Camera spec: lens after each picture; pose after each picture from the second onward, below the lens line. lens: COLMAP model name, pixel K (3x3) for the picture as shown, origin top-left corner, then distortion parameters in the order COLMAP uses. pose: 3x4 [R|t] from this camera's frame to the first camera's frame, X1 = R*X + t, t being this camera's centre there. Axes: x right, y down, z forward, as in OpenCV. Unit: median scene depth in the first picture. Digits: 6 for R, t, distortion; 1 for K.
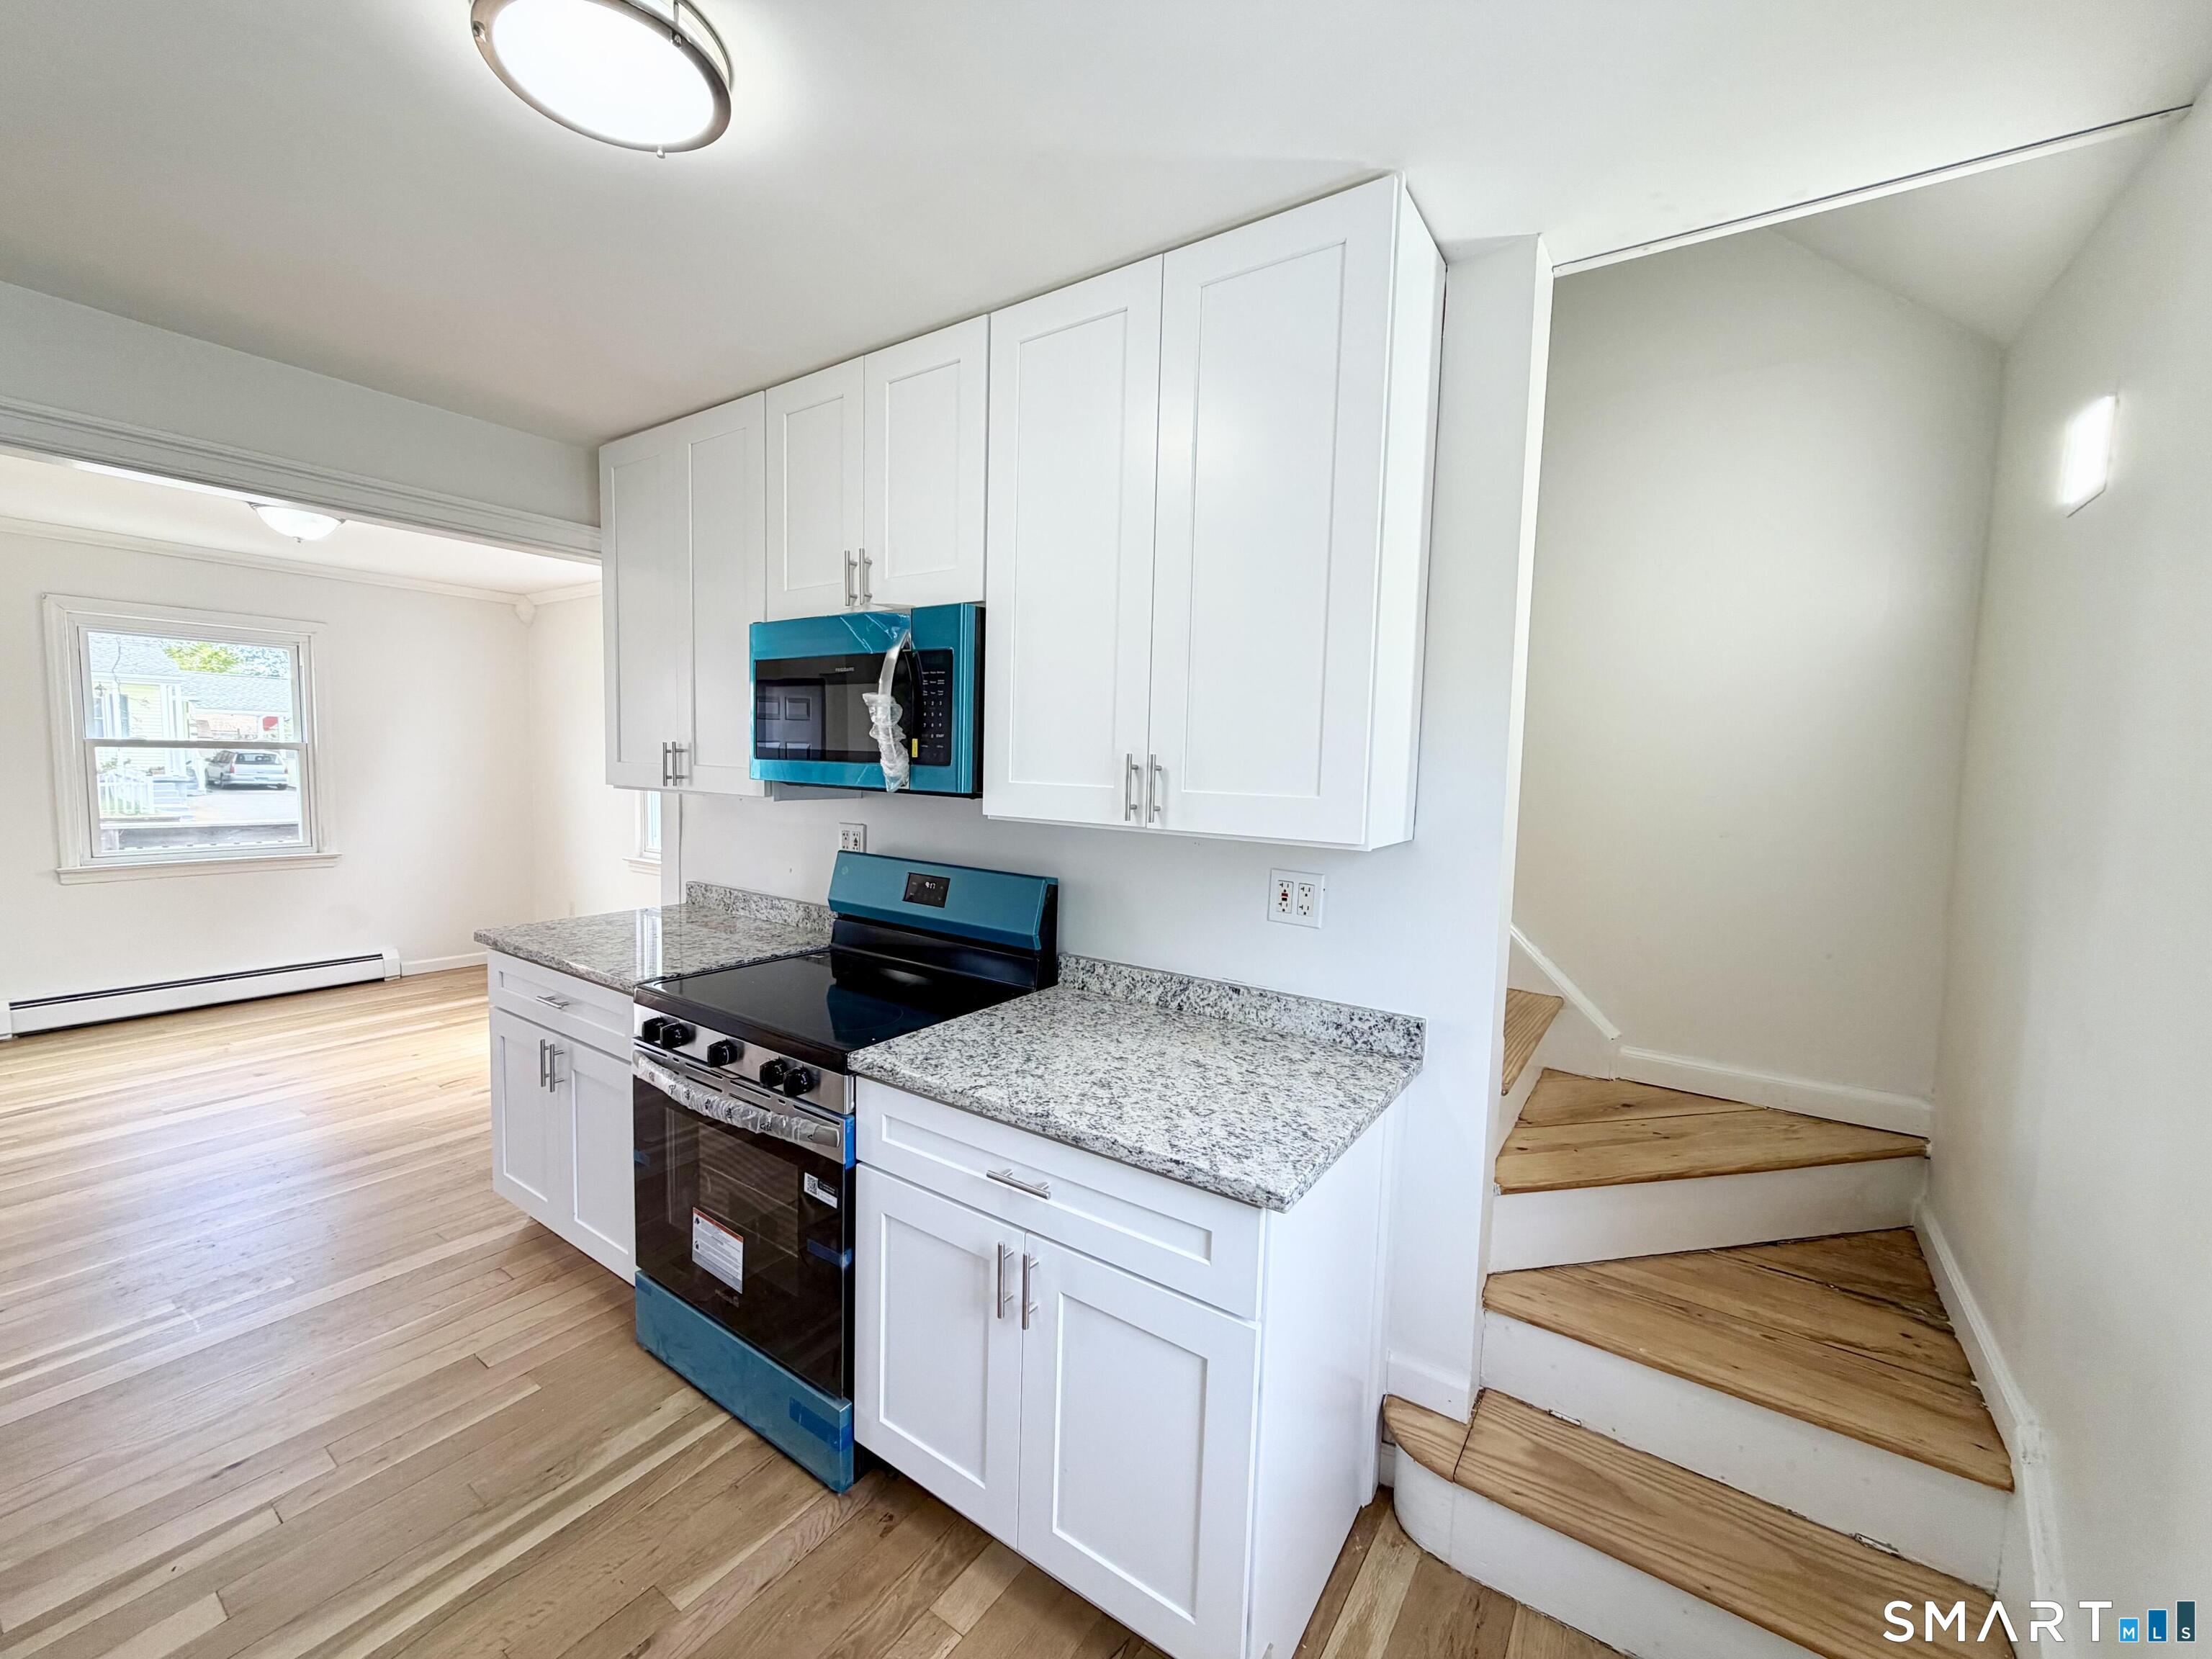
lens RADIAL K [[888.0, 0, 1112.6], [0, 888.0, 818.8], [0, 0, 1]] dist [-0.000030, 0.000112]
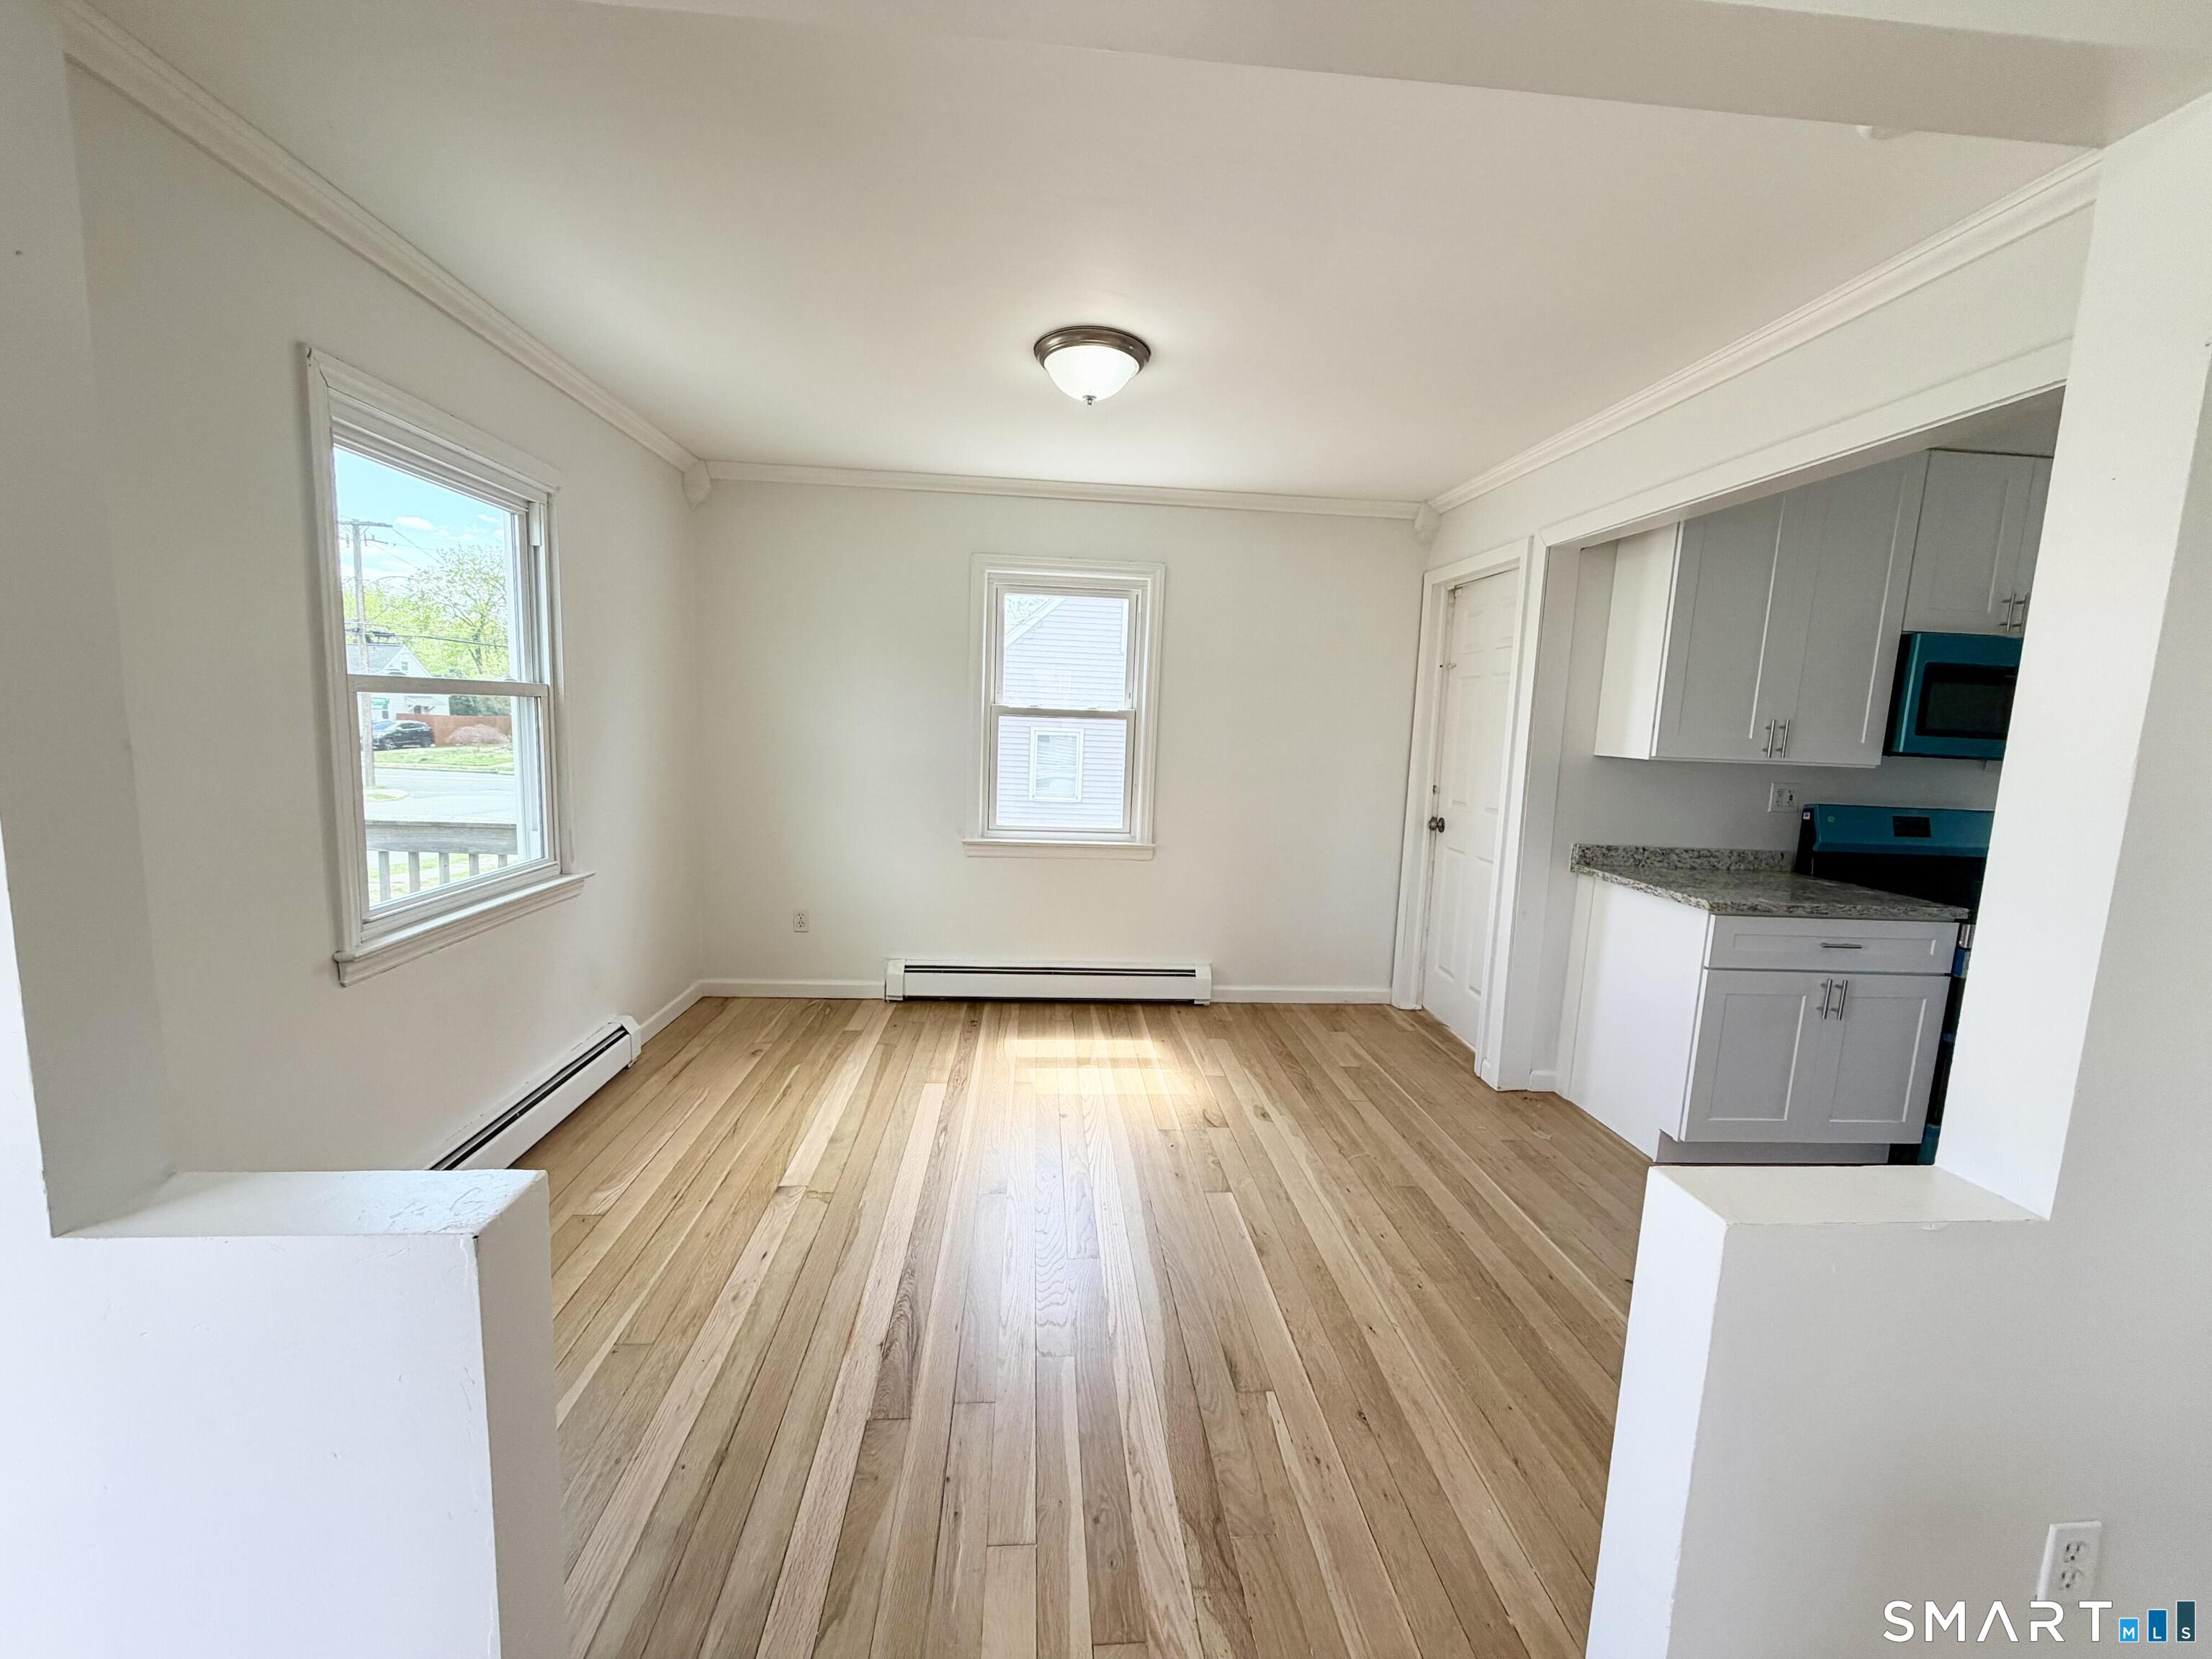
lens RADIAL K [[883.3, 0, 1106.0], [0, 883.3, 829.5], [0, 0, 1]] dist [0.000284, 0.000020]
pose [[0.782336, -0.075088, 0.618314, -1.241443], [0.024956, 0.995688, 0.089340, -0.044445], [-0.622356, -0.054463, 0.780837, 0.416681]]
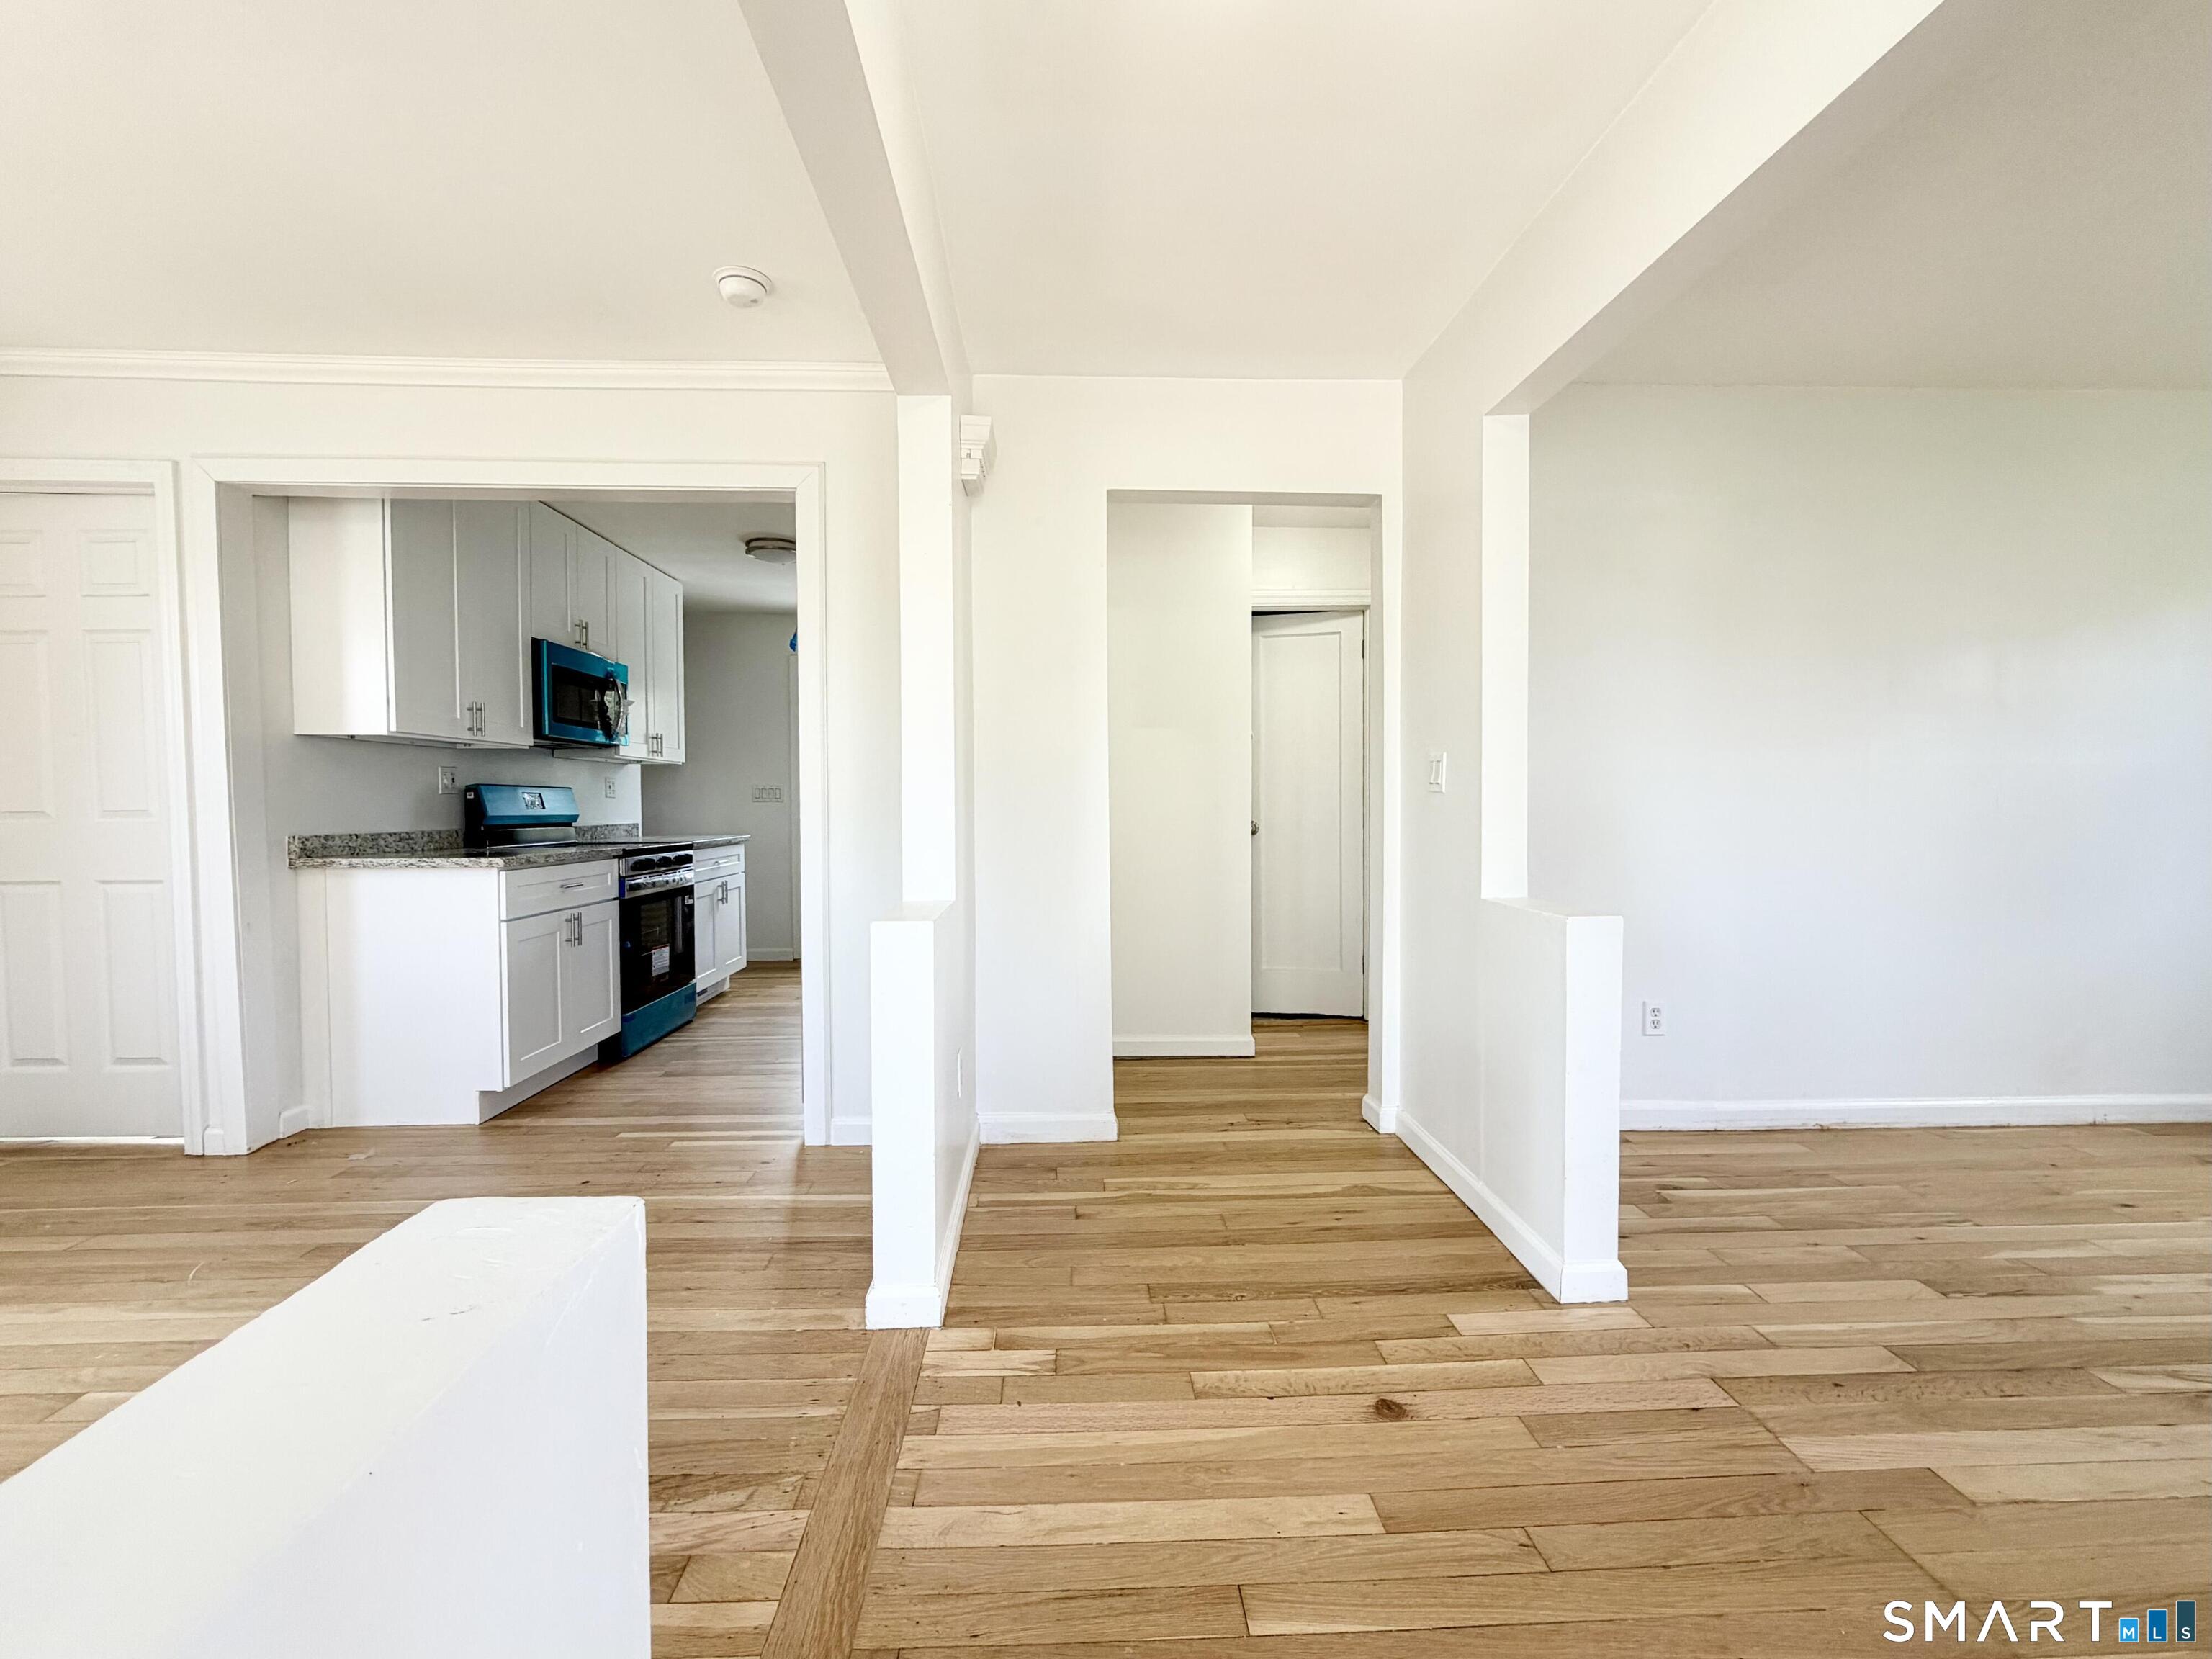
lens RADIAL K [[942.6, 0, 1106.0], [0, 942.6, 829.5], [0, 0, 1]] dist [-0.000396, 0.000141]
pose [[-0.597947, -0.051821, 0.799859, -1.399922], [0.041864, 0.994527, 0.095729, 0.003442], [-0.800441, 0.090726, -0.592505, 0.715174]]
